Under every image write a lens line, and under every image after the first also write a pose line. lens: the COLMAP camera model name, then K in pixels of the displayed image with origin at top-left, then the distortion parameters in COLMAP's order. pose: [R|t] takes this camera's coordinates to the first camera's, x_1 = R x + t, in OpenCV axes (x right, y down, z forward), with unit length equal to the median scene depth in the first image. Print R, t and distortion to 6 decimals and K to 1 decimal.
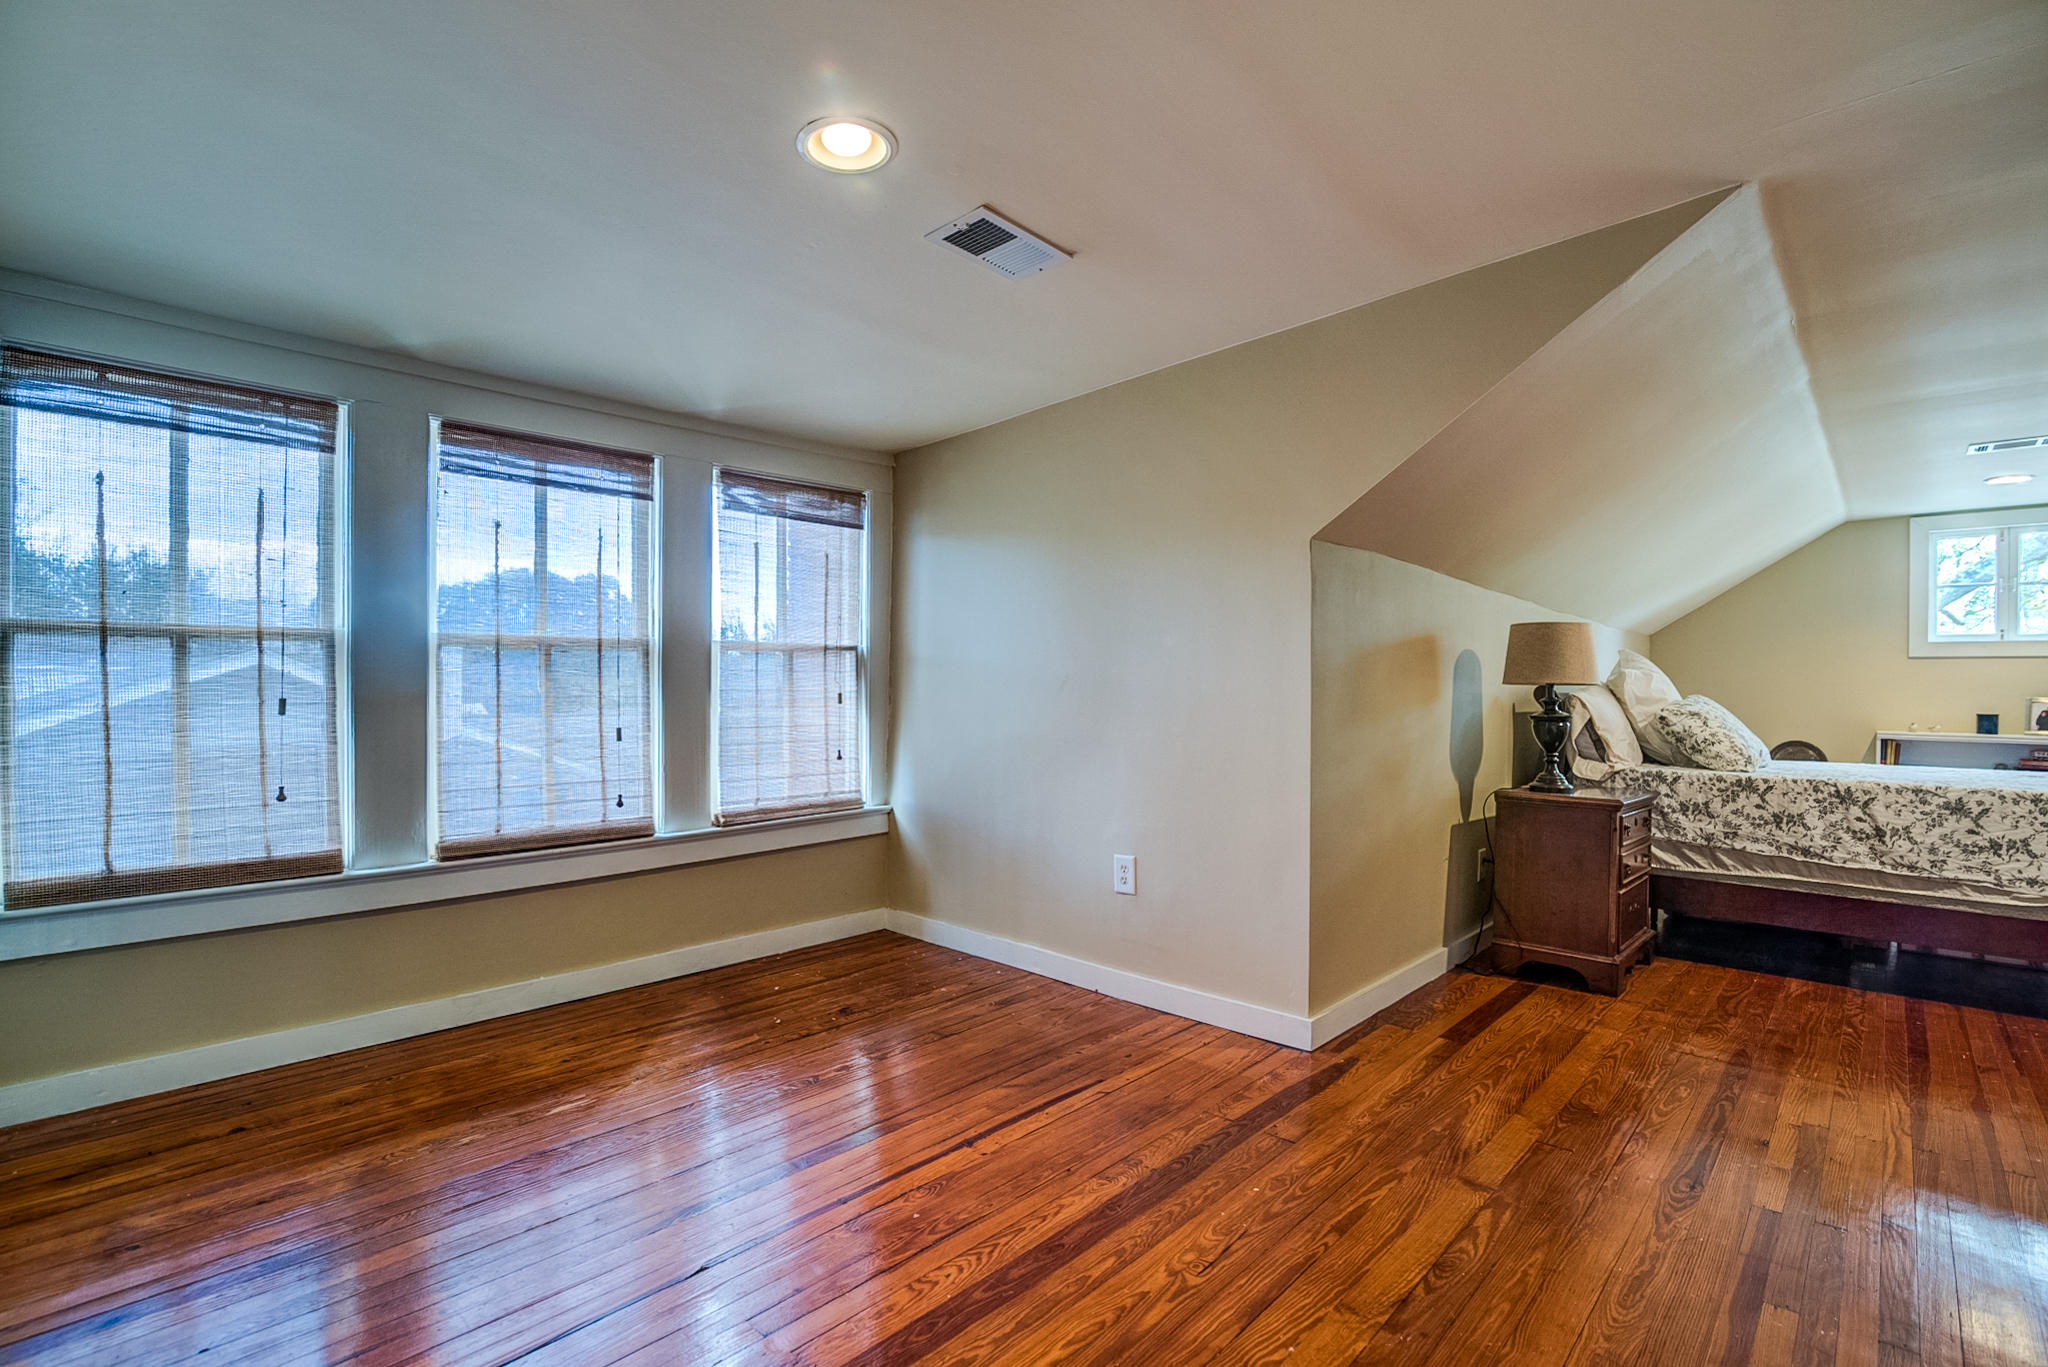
lens RADIAL K [[965.0, 0, 1022.8], [0, 965.0, 693.2], [0, 0, 1]] dist [-0.019116, 0.000657]
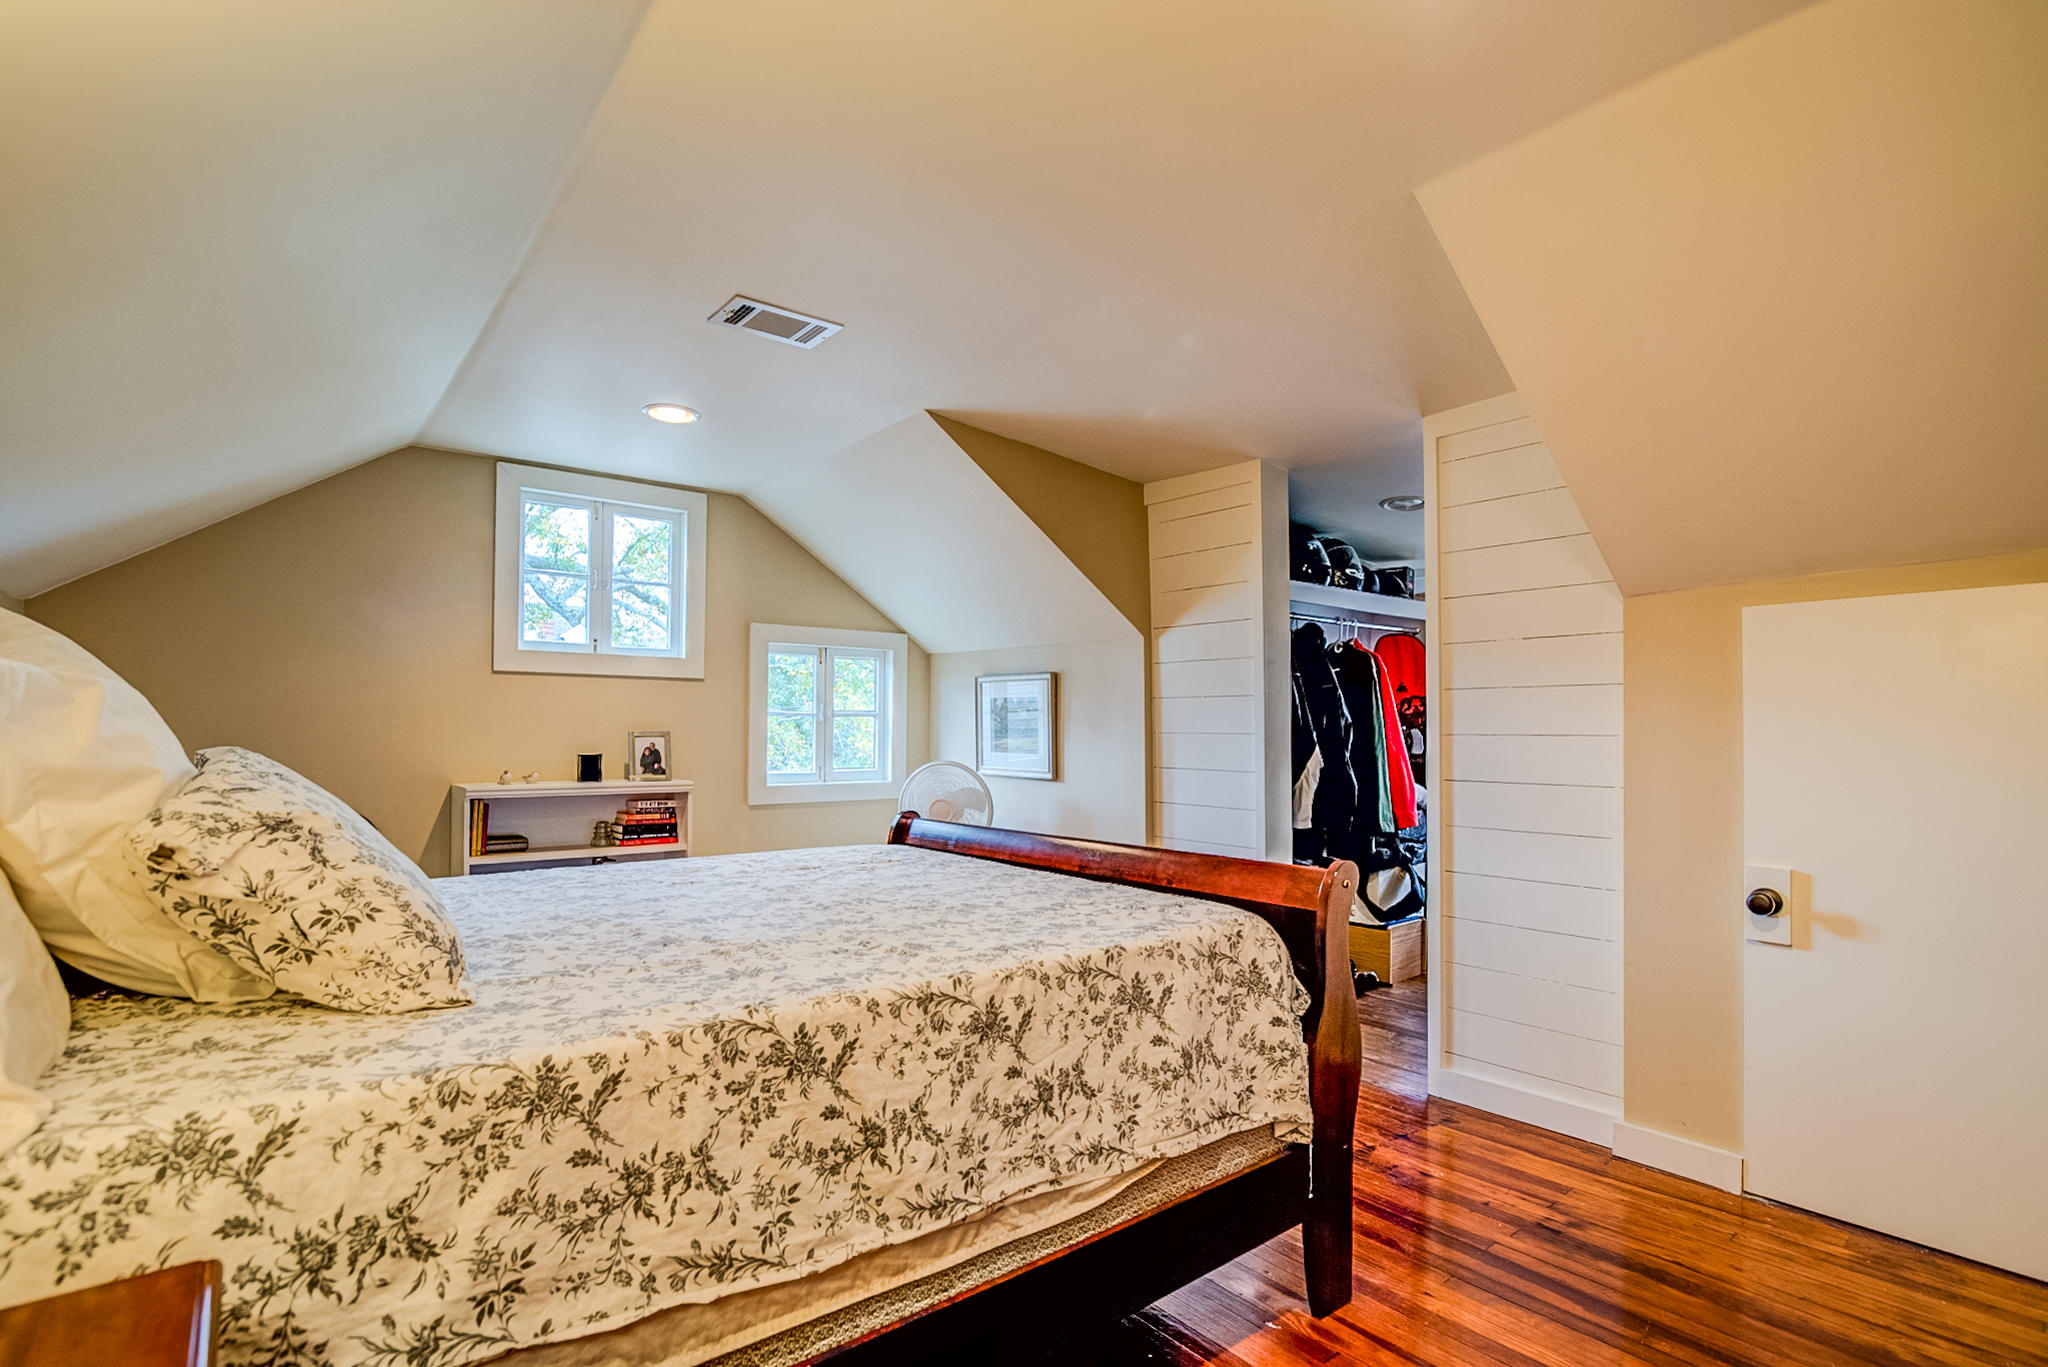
lens RADIAL K [[965.0, 0, 1016.0], [0, 965.0, 704.3], [0, 0, 1]] dist [-0.019116, 0.000657]
pose [[0.153929, 0.008385, 0.988046, 0.520353], [-0.001573, 0.999965, -0.008241, -0.015384], [-0.988081, -0.000285, 0.153937, 0.849044]]
